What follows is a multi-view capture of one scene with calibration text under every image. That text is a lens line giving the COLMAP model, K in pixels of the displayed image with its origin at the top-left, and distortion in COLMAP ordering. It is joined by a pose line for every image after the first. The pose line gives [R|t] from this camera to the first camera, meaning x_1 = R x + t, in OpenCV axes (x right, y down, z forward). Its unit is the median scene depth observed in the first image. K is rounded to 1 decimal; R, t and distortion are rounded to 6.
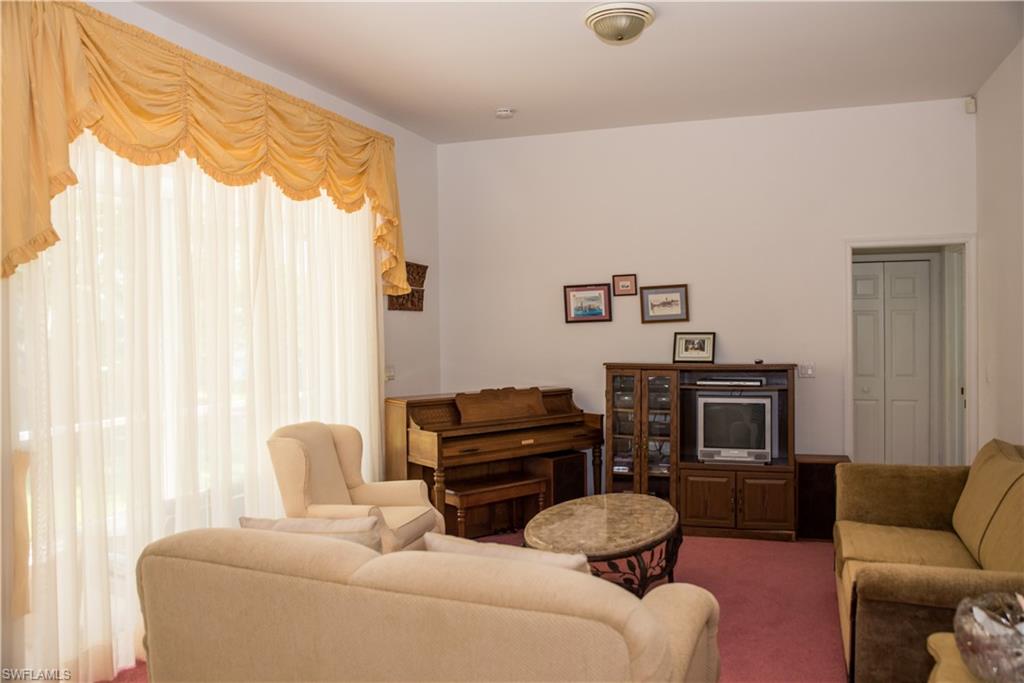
lens RADIAL K [[828.0, 0, 512.9], [0, 828.0, 339.7], [0, 0, 1]] dist [-0.037740, -0.001120]
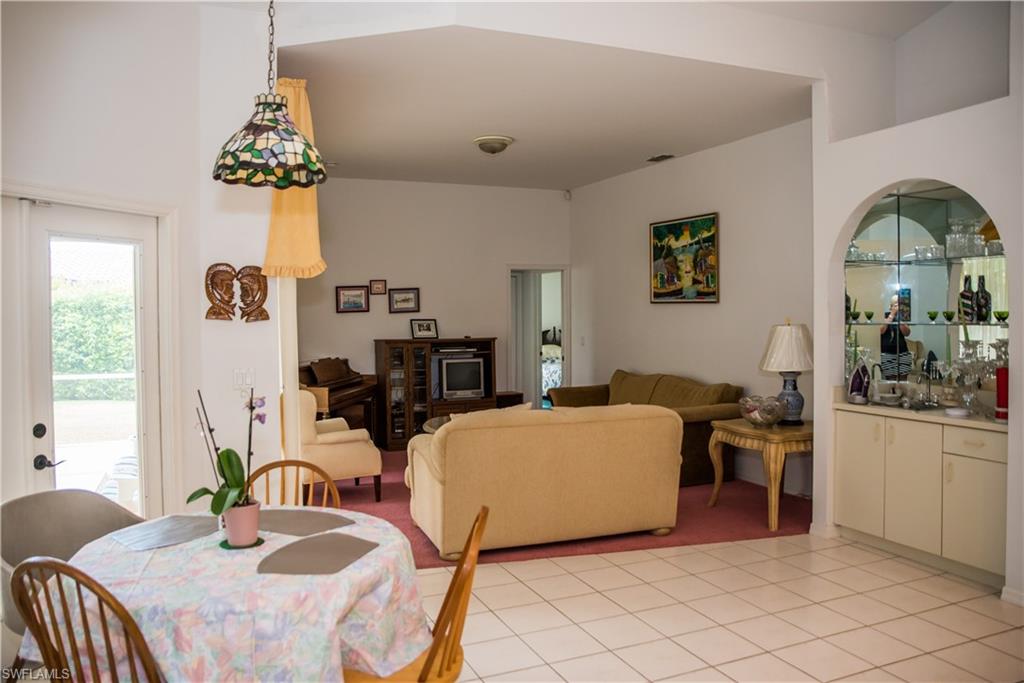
lens RADIAL K [[725.2, 0, 510.8], [0, 725.2, 337.9], [0, 0, 1]] dist [-0.121306, 0.076323]
pose [[0.747823, -0.015470, 0.663718, -0.559724], [0.009424, 0.999875, 0.012688, 0.010483], [-0.663831, -0.003233, 0.747875, -0.121879]]
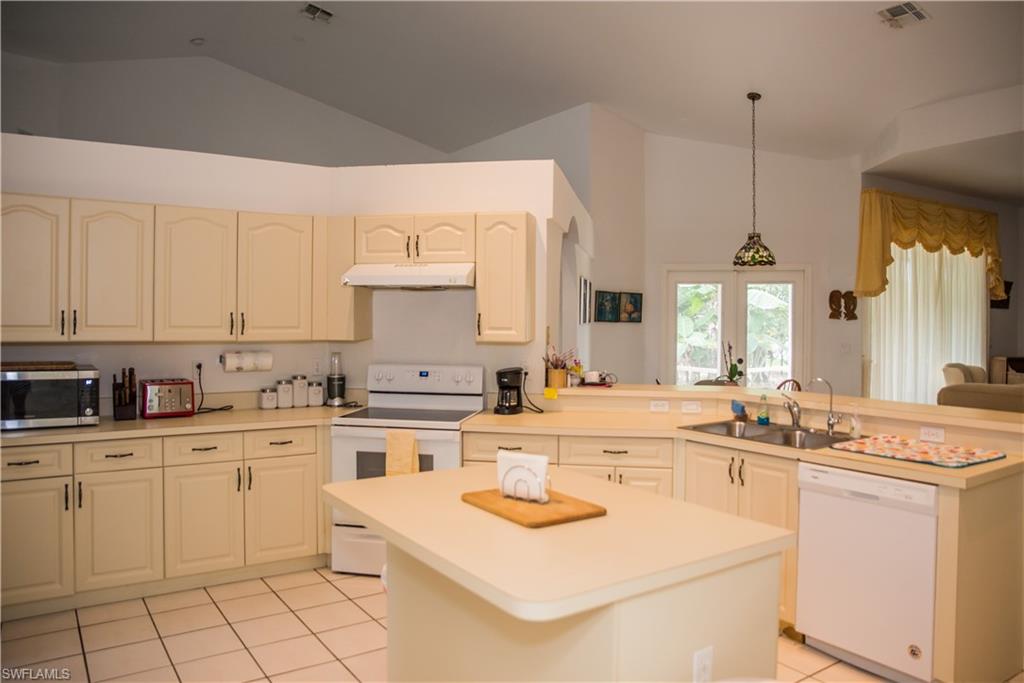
lens RADIAL K [[725.2, 0, 516.1], [0, 725.2, 336.2], [0, 0, 1]] dist [-0.121306, 0.076323]
pose [[0.798502, 0.031300, -0.601179, -0.058467], [-0.024123, 0.999509, 0.019998, 0.018021], [0.601509, -0.001466, 0.798864, -0.763007]]
